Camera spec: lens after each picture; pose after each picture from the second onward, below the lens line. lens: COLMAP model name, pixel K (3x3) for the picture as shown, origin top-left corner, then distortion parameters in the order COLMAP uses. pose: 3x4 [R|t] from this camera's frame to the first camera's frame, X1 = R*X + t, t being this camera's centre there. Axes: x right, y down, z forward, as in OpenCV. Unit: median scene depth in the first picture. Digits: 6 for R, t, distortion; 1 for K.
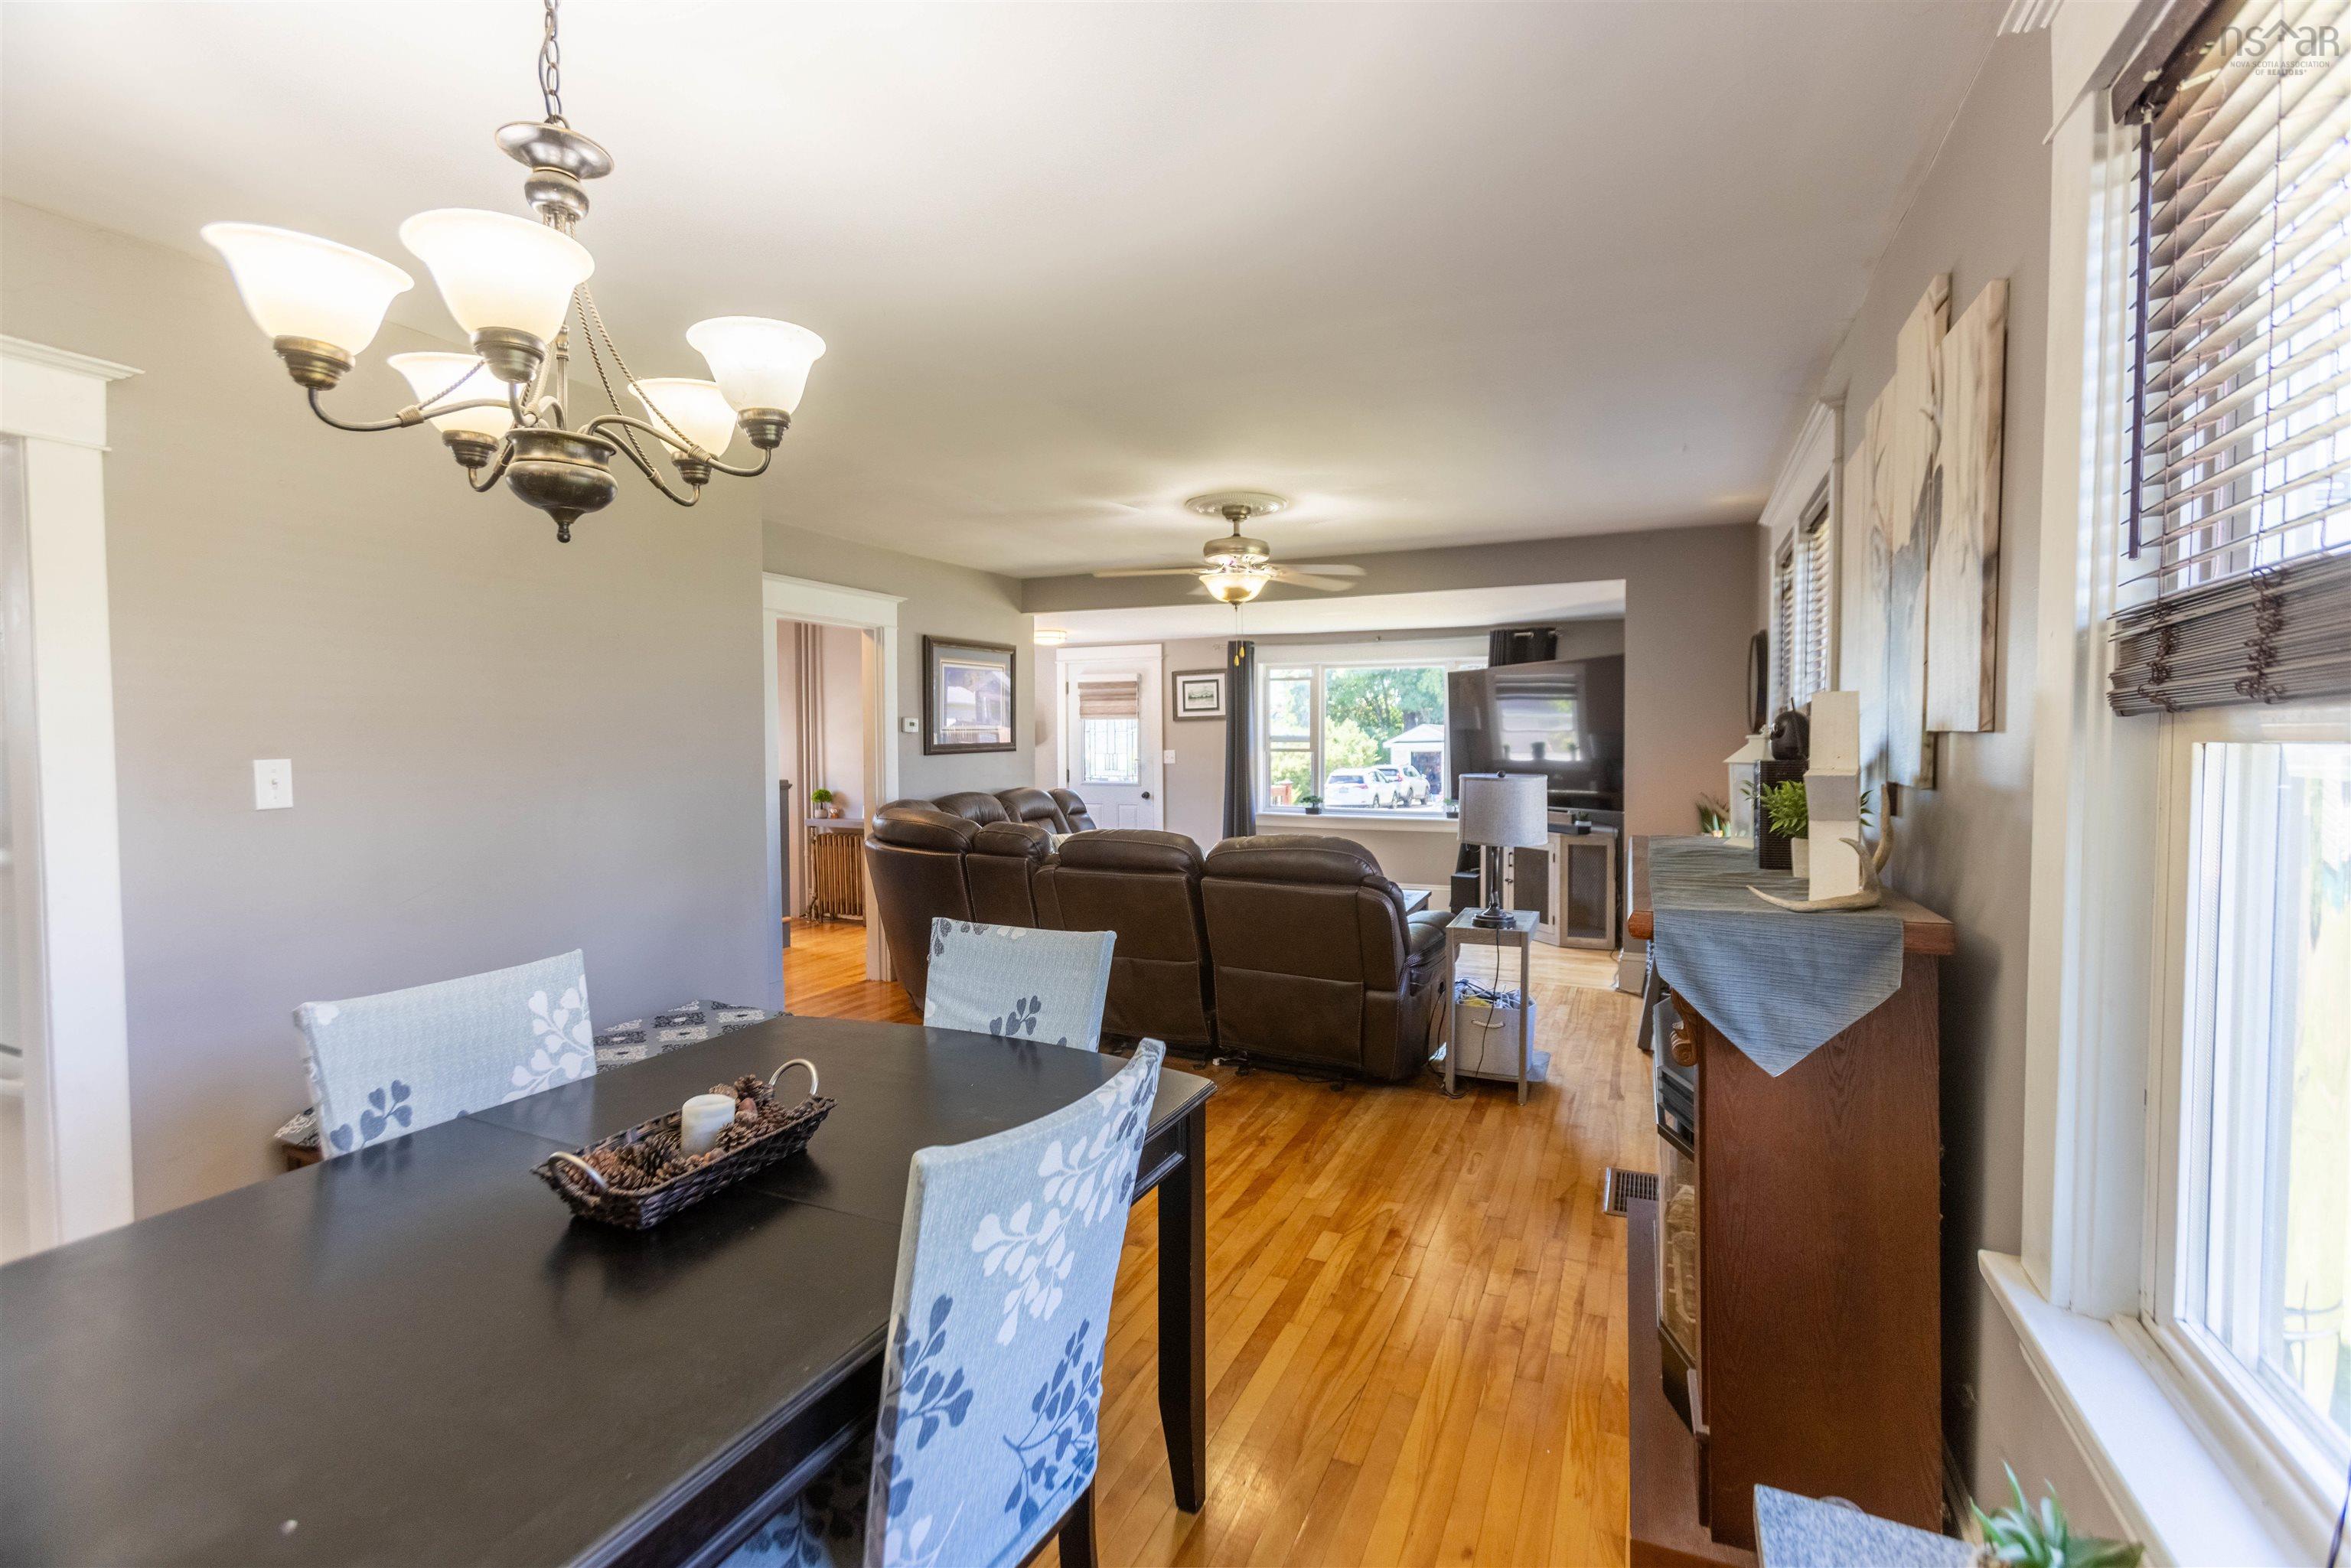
lens RADIAL K [[1037.2, 0, 1191.8], [0, 1037.2, 773.0], [0, 0, 1]] dist [-0.009305, 0.009341]
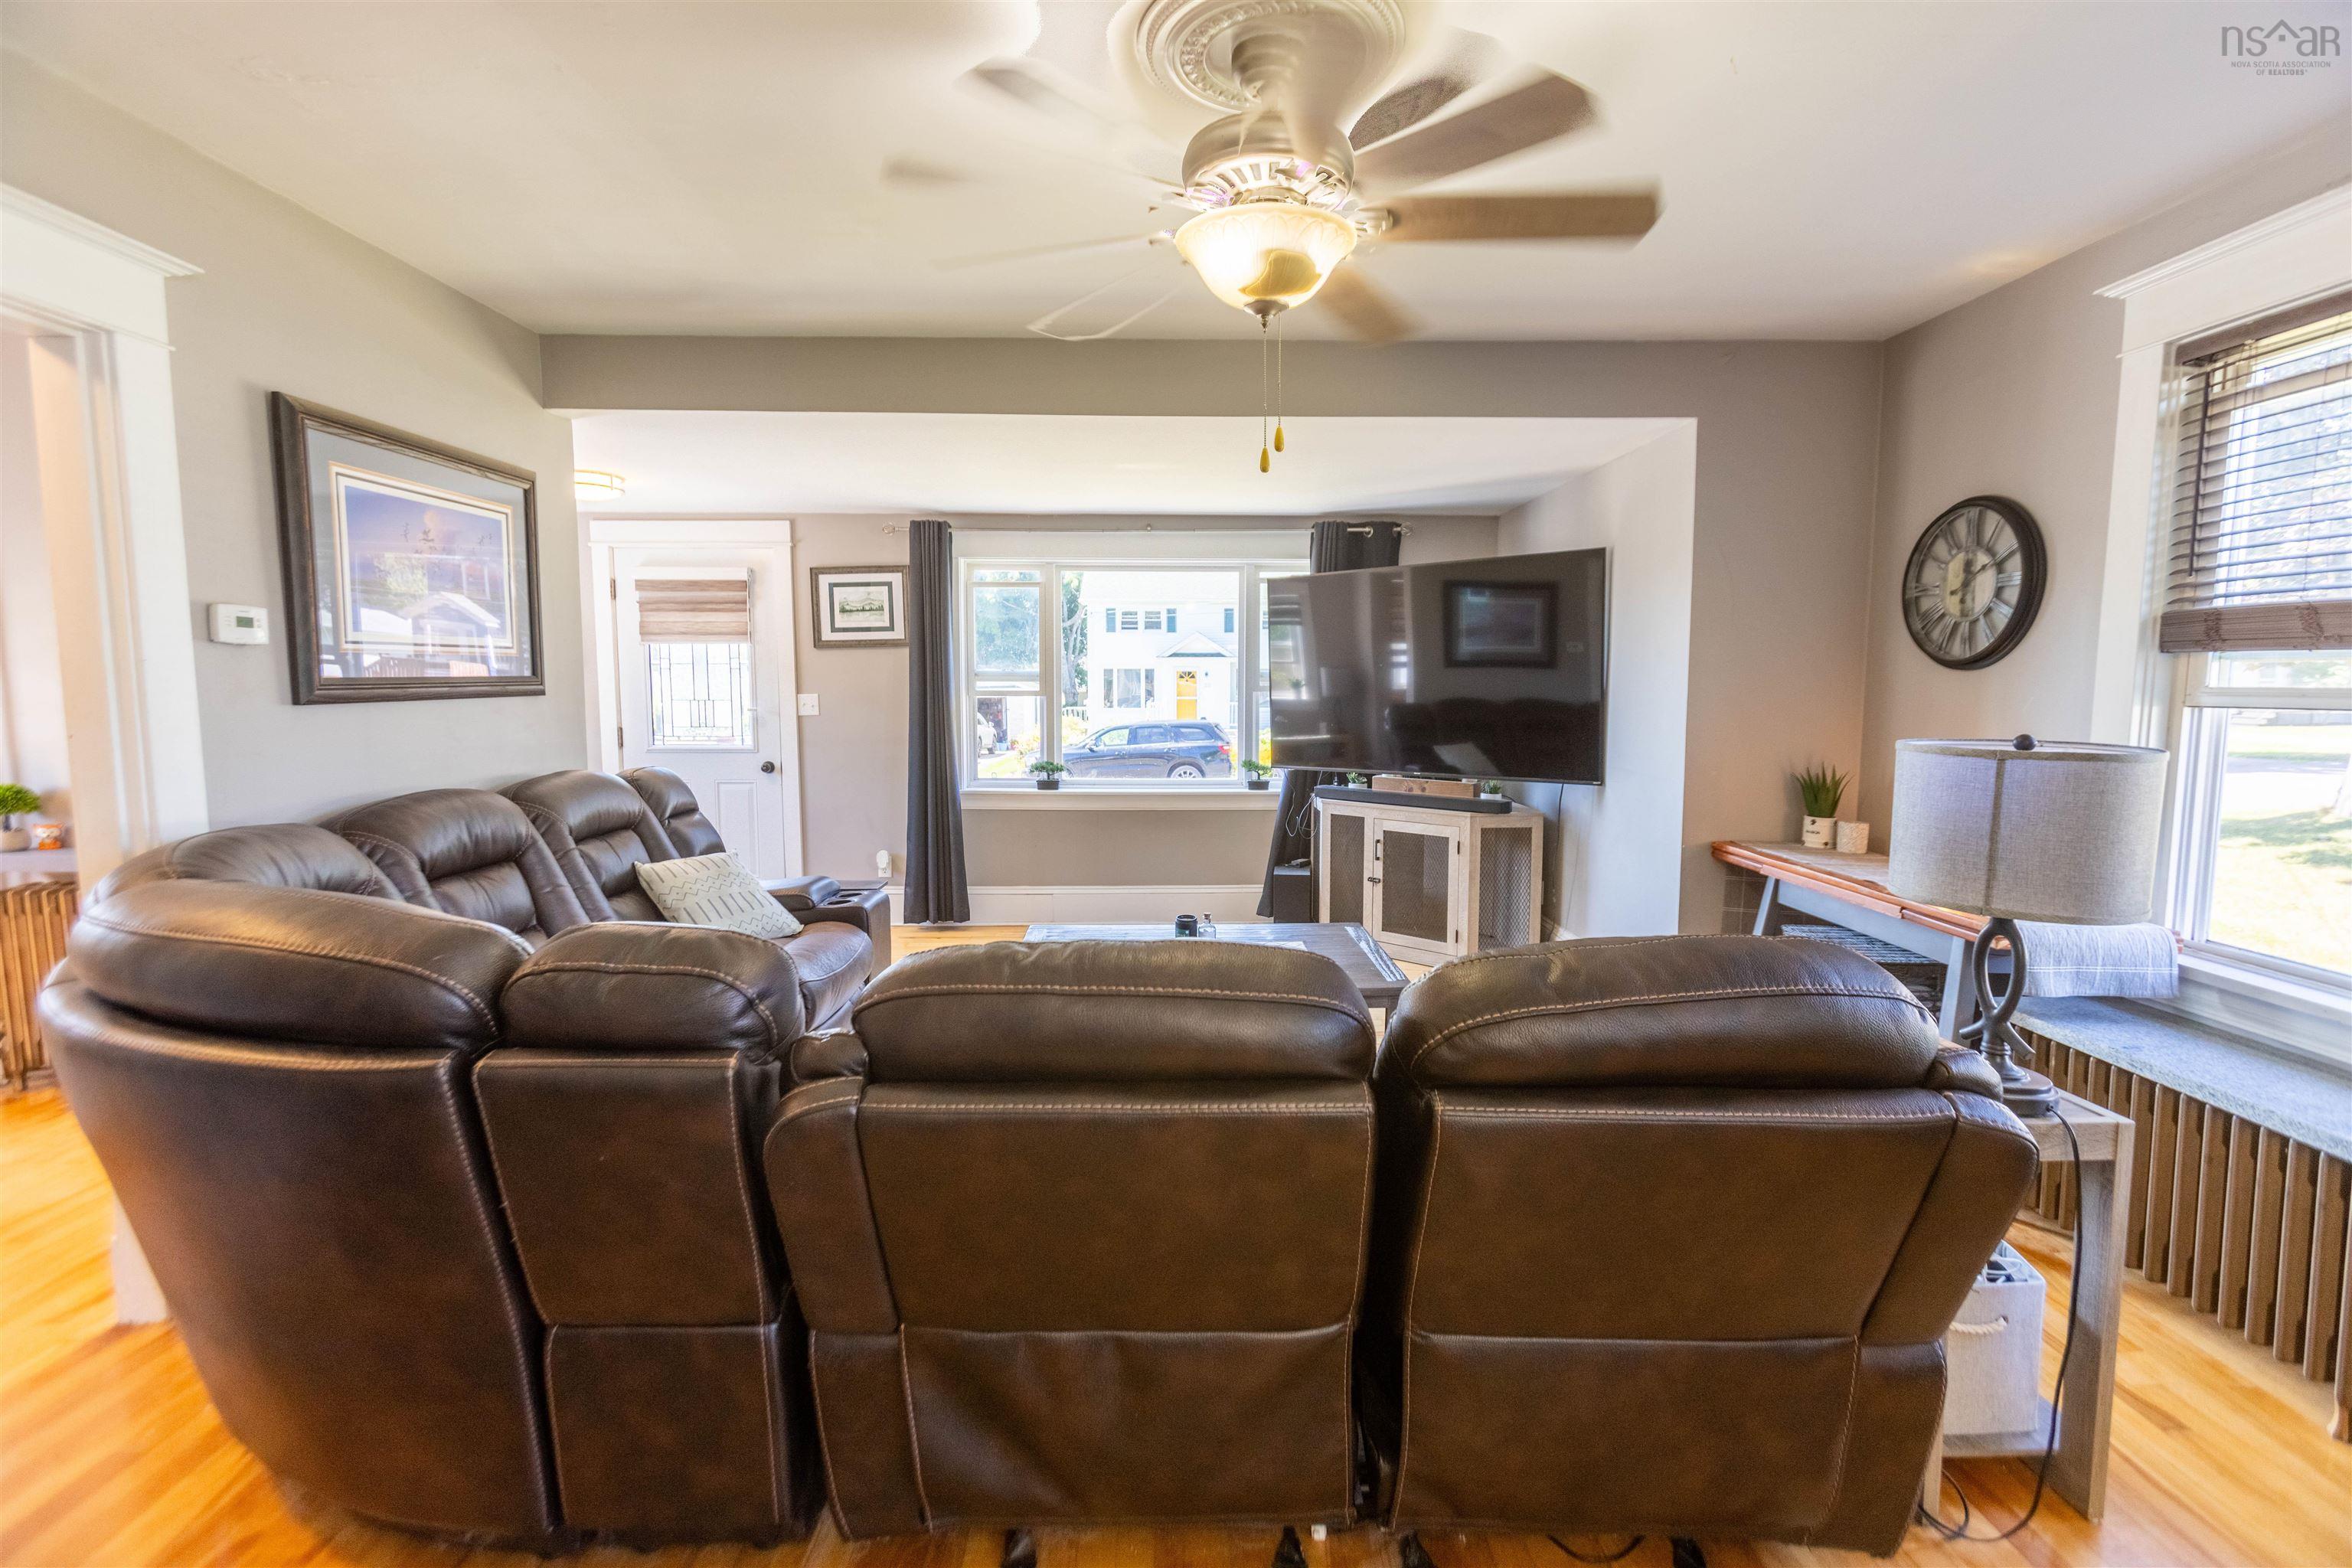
lens RADIAL K [[1037.7, 0, 1192.3], [0, 1037.7, 773.0], [0, 0, 1]] dist [-0.009305, 0.009341]
pose [[0.904118, -0.033548, 0.425964, -0.100514], [0.011498, 0.998462, 0.054230, -0.007341], [-0.427129, -0.044133, 0.903113, 0.423007]]
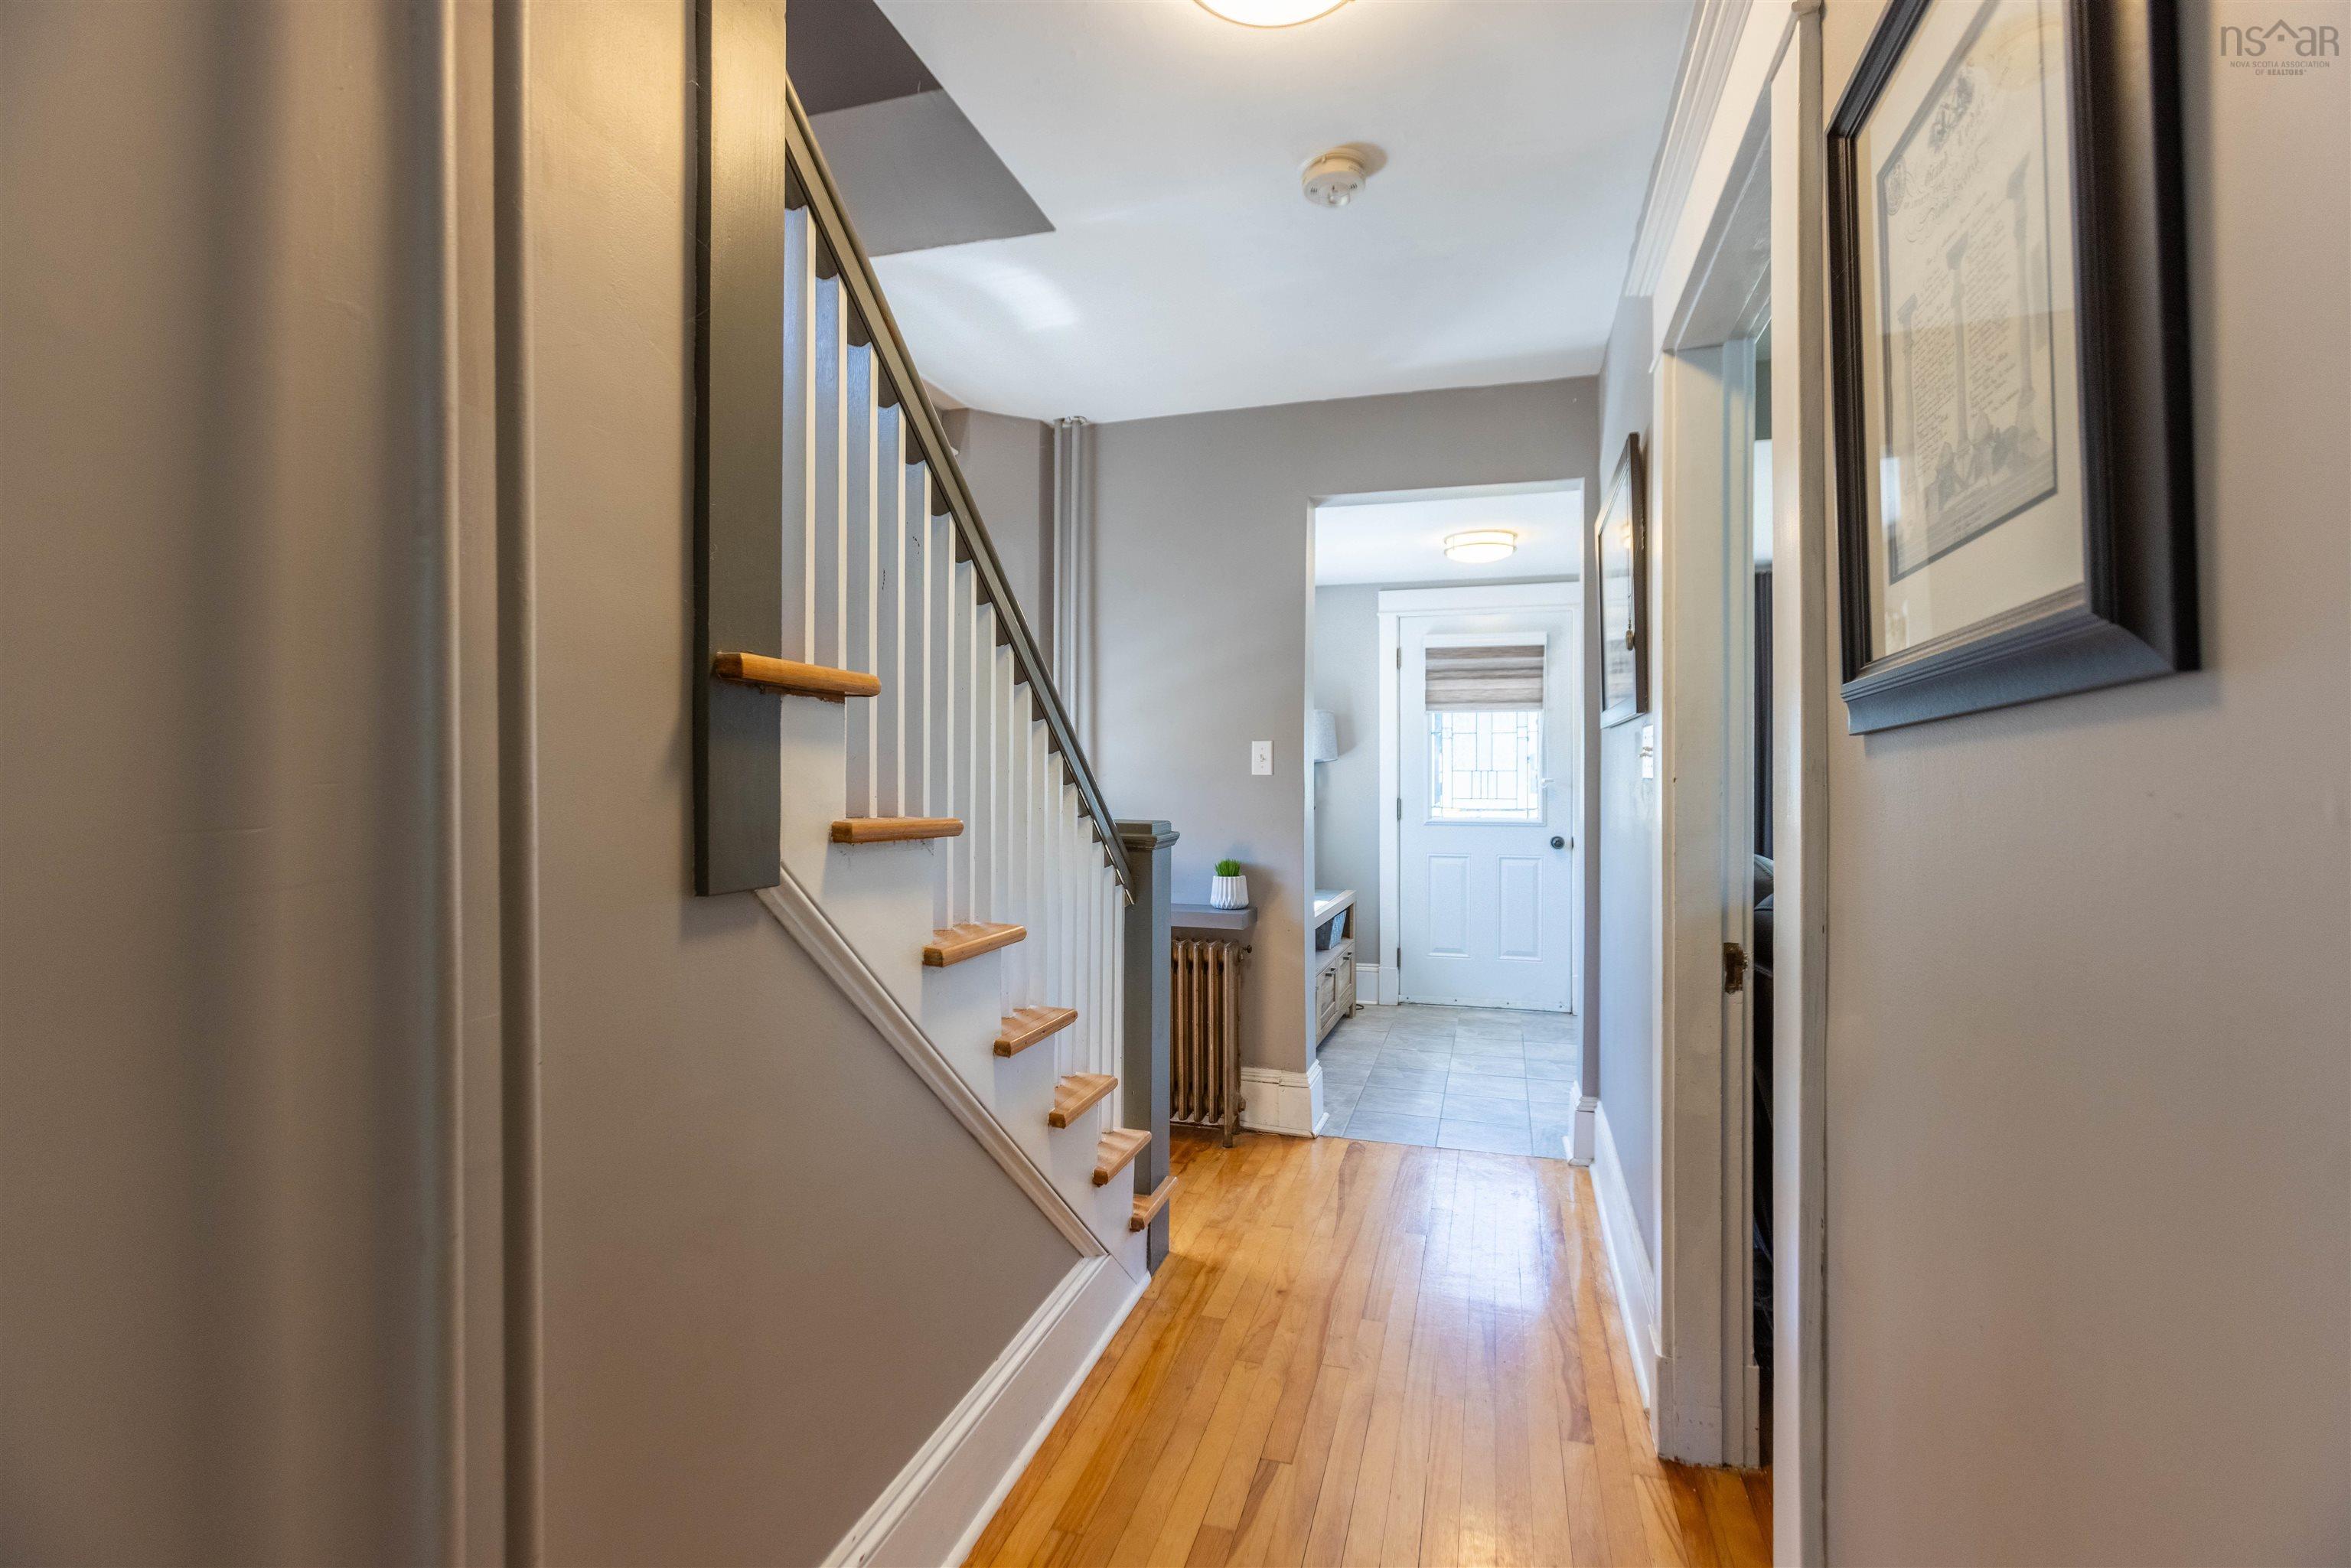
lens RADIAL K [[1037.2, 0, 1191.8], [0, 1037.2, 773.0], [0, 0, 1]] dist [-0.009305, 0.009341]
pose [[0.990104, 0.004875, 0.140251, -0.414969], [-0.000362, 0.999482, -0.032186, 0.001708], [-0.140336, 0.031817, 0.989593, 0.578697]]
